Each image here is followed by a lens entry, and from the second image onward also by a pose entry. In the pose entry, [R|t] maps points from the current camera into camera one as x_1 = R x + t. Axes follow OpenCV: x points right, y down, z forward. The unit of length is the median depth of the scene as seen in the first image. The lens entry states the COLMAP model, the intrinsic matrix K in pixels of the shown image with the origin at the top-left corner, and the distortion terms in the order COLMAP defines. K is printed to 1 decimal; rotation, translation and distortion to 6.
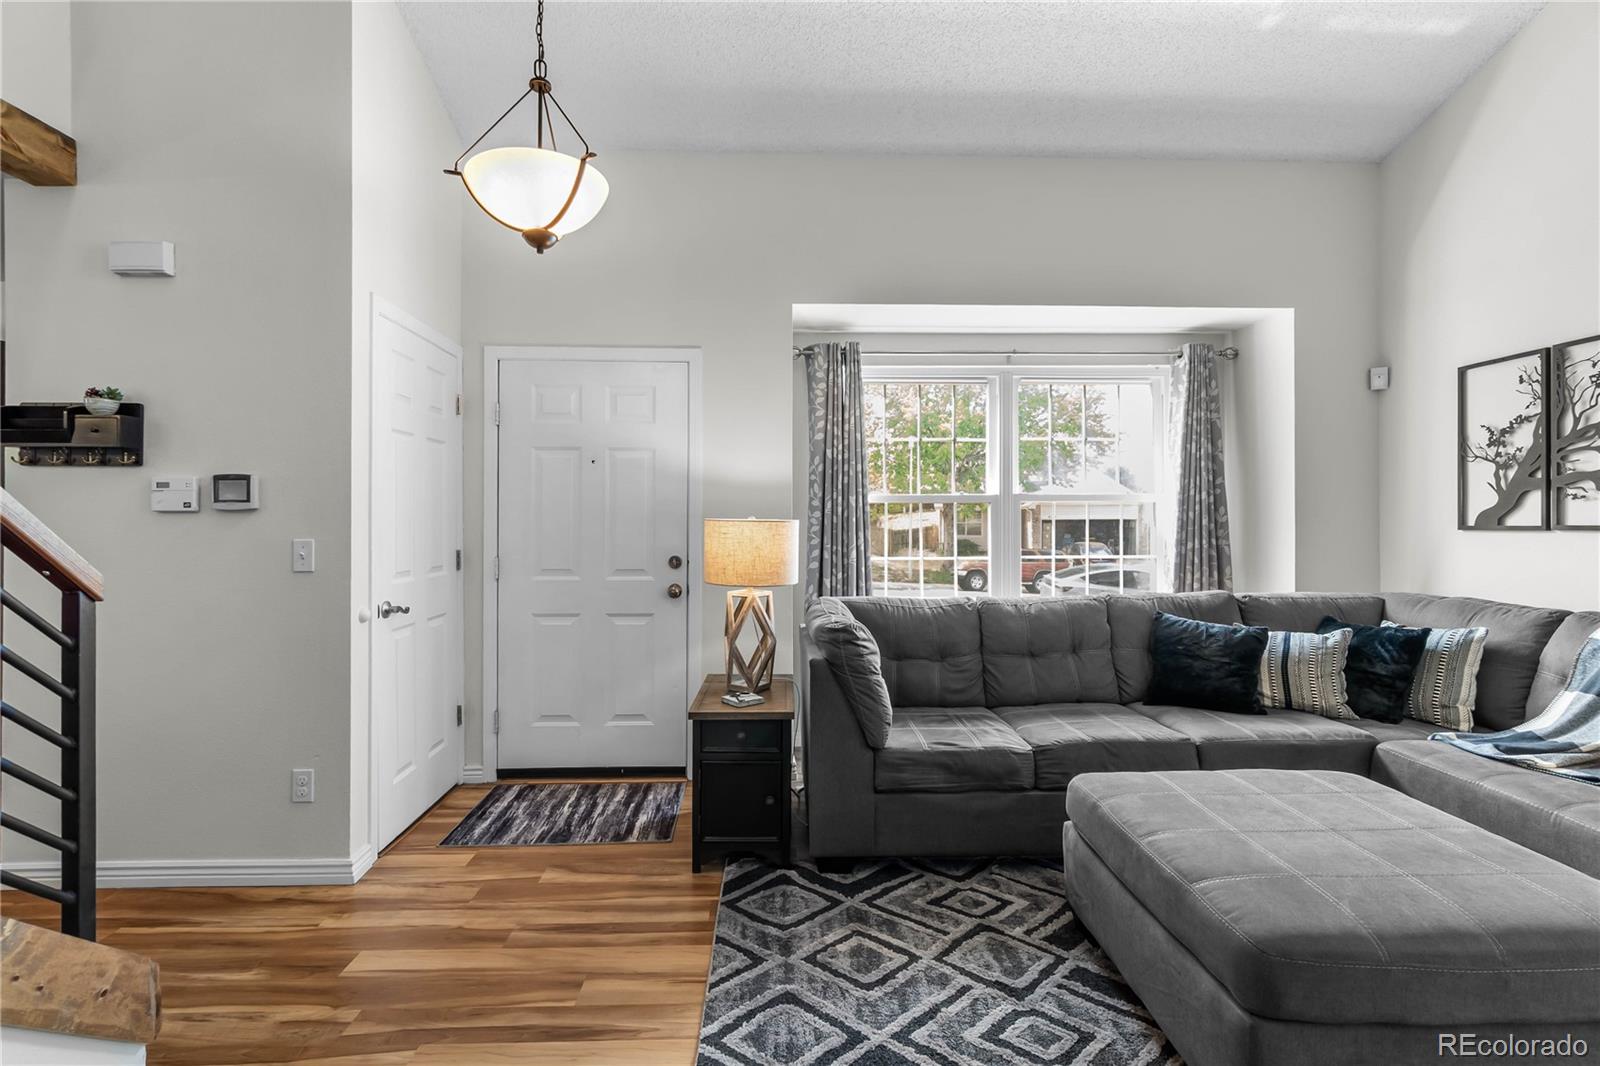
lens RADIAL K [[687.8, 0, 793.1], [0, 687.8, 521.6], [0, 0, 1]] dist [-0.002724, -0.000321]
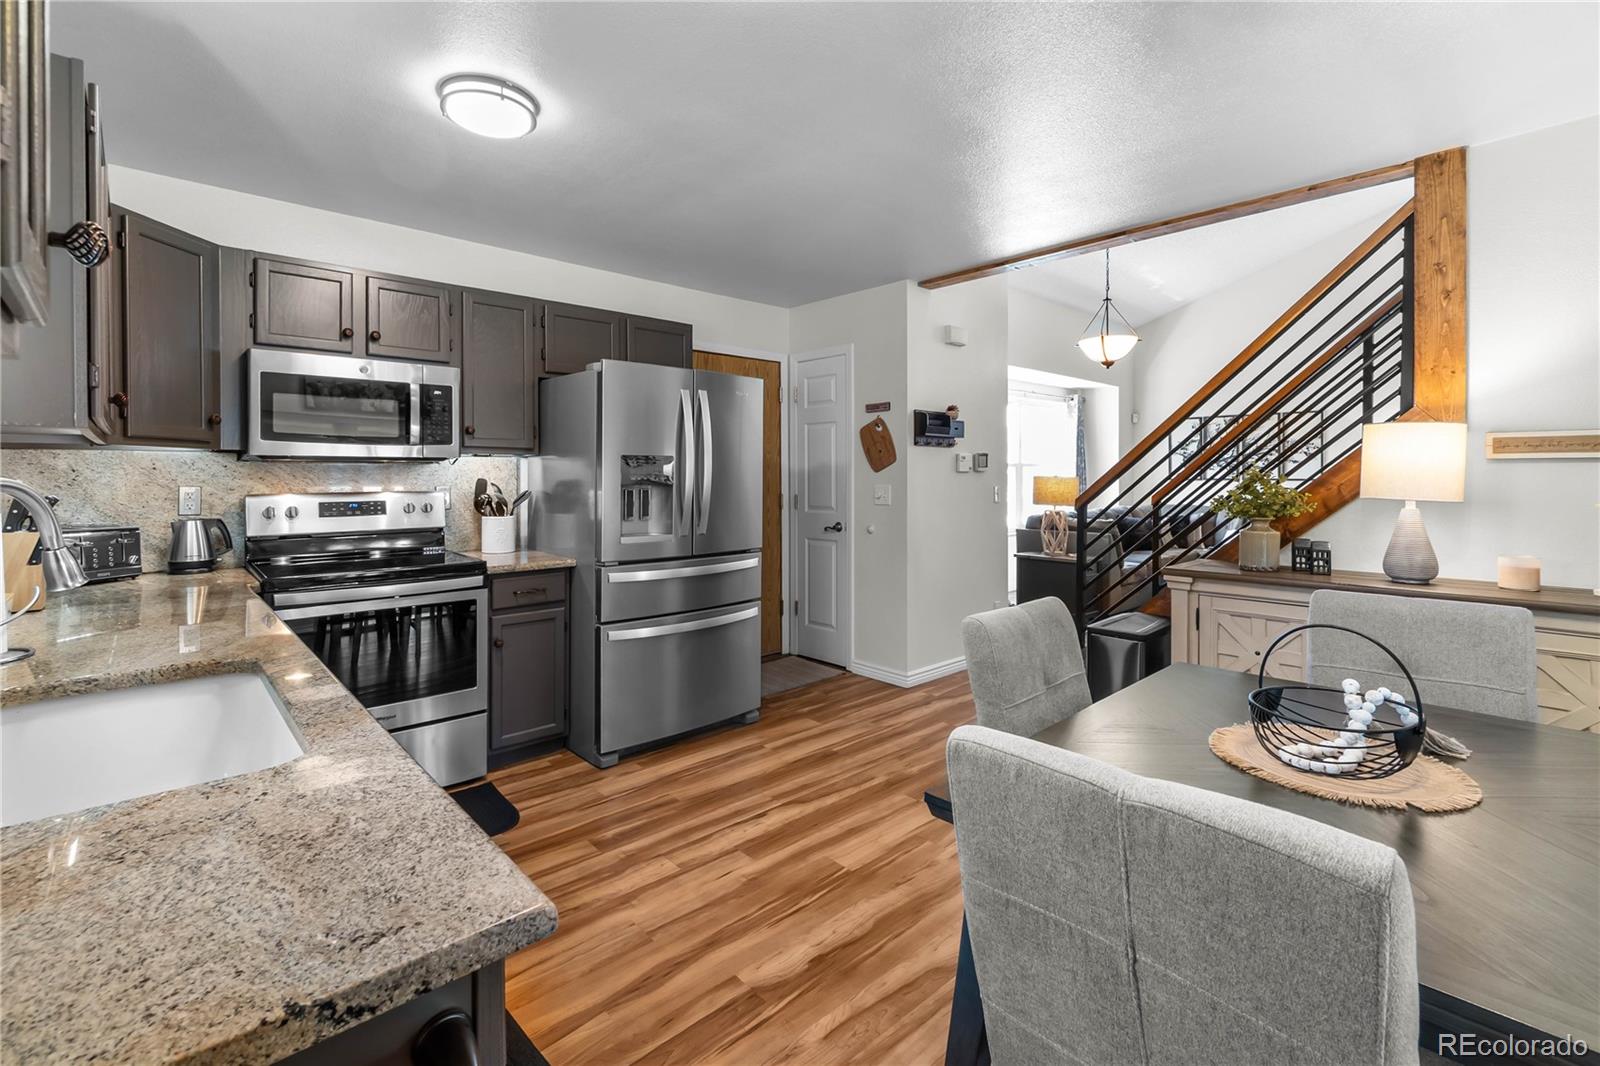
lens RADIAL K [[708.7, 0, 806.3], [0, 708.7, 512.7], [0, 0, 1]] dist [0.000739, 0.000017]
pose [[0.748212, -0.031267, 0.662723, -2.439905], [-0.004389, 0.998634, 0.052070, -0.001111], [-0.663446, -0.041868, 0.747052, -0.185642]]
